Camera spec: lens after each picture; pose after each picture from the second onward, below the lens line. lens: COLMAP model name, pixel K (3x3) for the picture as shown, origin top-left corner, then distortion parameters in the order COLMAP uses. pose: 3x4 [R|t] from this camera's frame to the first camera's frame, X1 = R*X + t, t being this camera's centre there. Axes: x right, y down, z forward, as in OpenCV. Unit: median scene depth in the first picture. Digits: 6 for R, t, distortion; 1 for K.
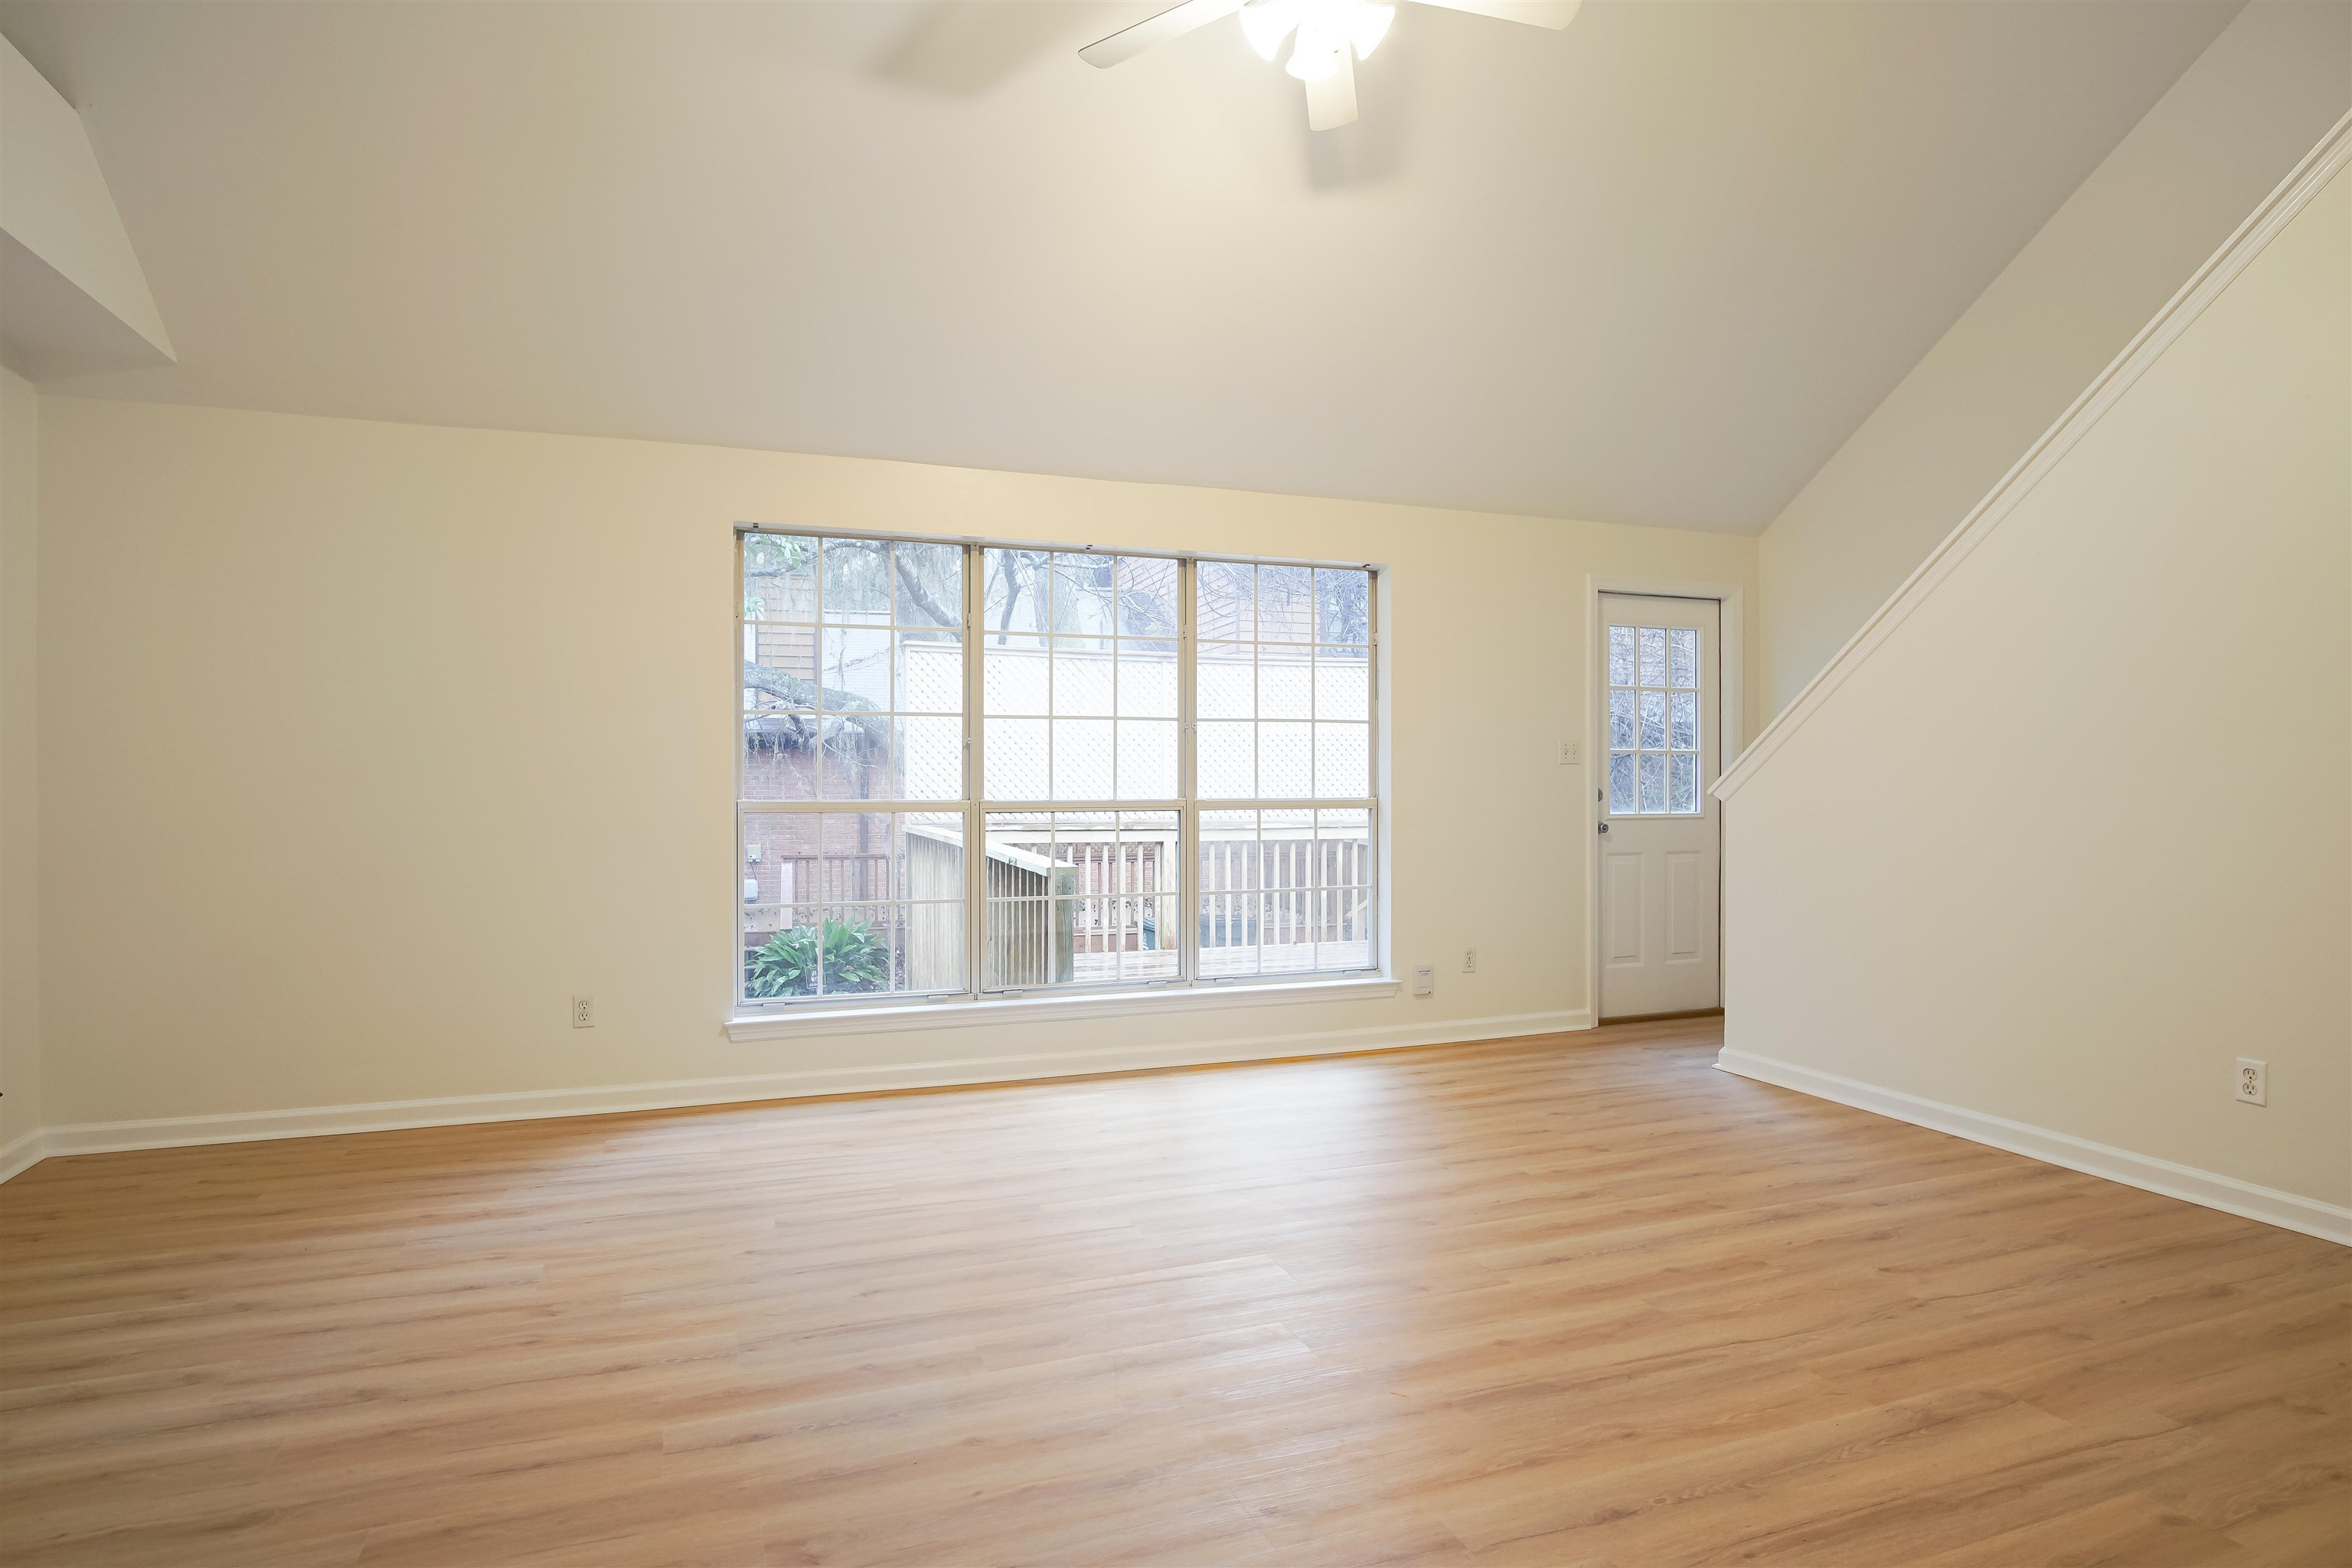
lens RADIAL K [[1263.8, 0, 1171.3], [0, 1263.8, 780.3], [0, 0, 1]] dist [-0.031941, 0.009012]
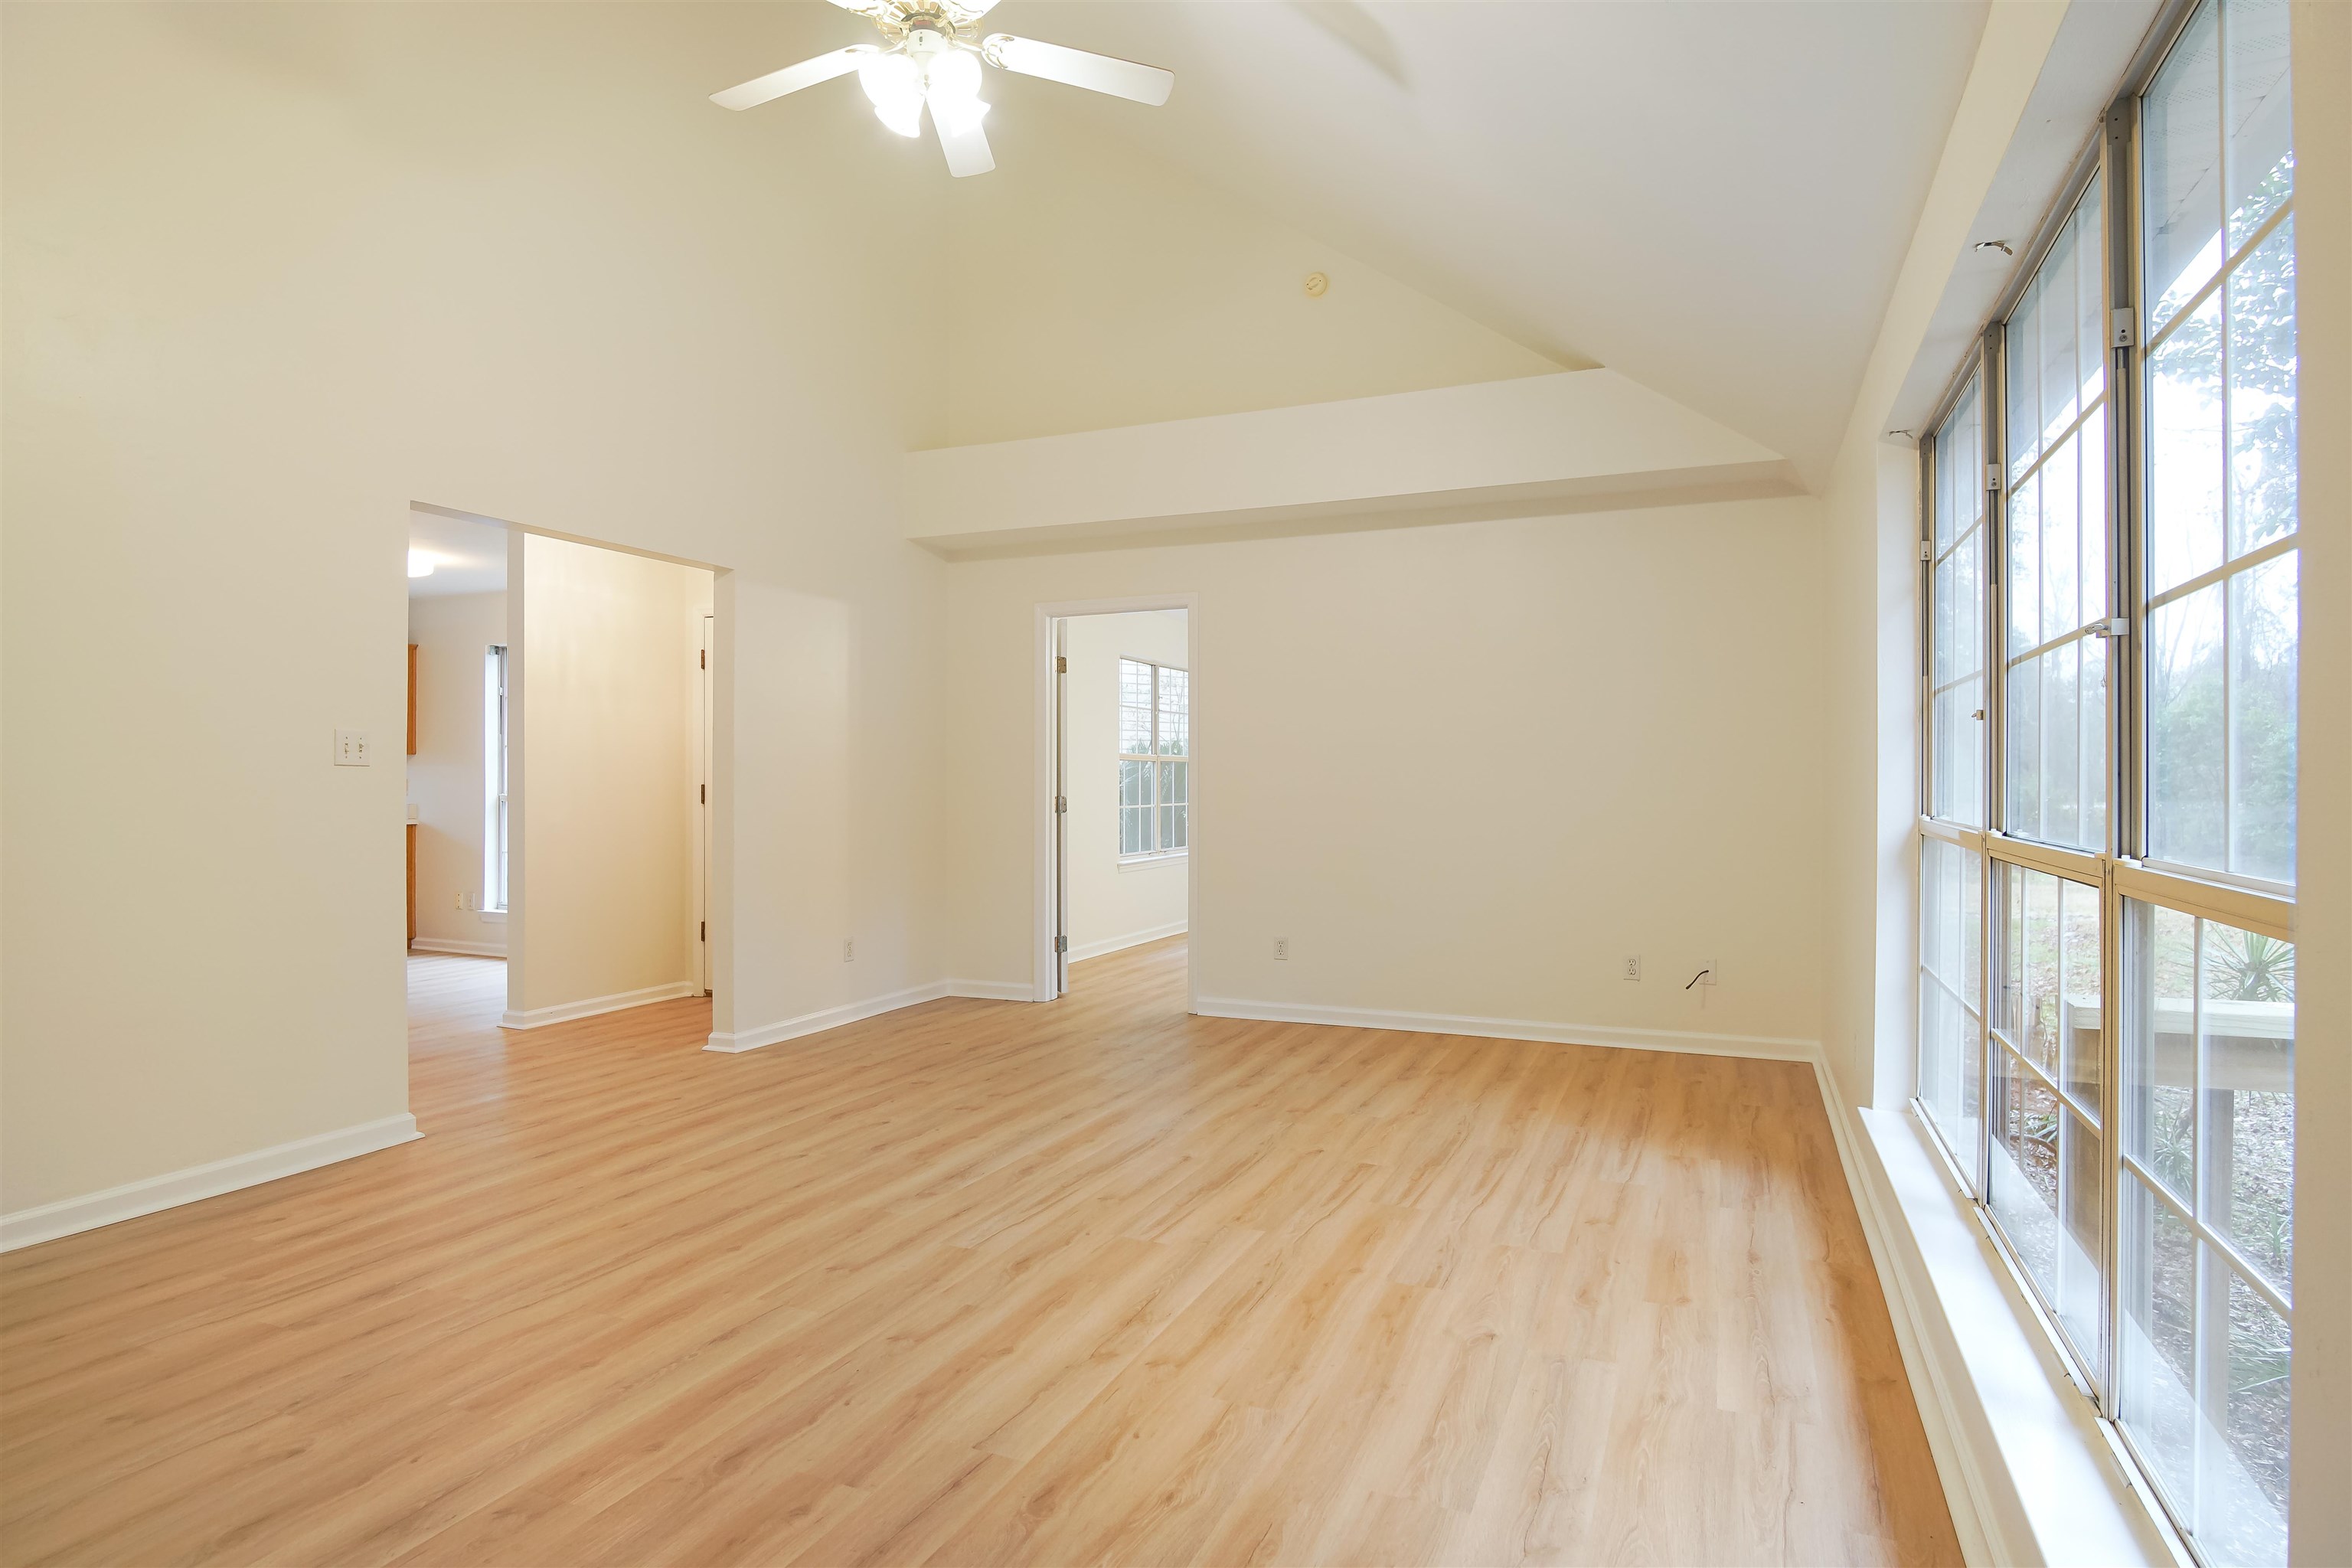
lens RADIAL K [[1271.5, 0, 1169.1], [0, 1271.5, 753.8], [0, 0, 1]] dist [-0.032380, 0.009623]
pose [[-0.699836, -0.014229, -0.714161, 0.612730], [-0.001634, 0.999831, -0.018320, -0.007370], [0.714301, -0.011654, -0.699741, 1.558767]]
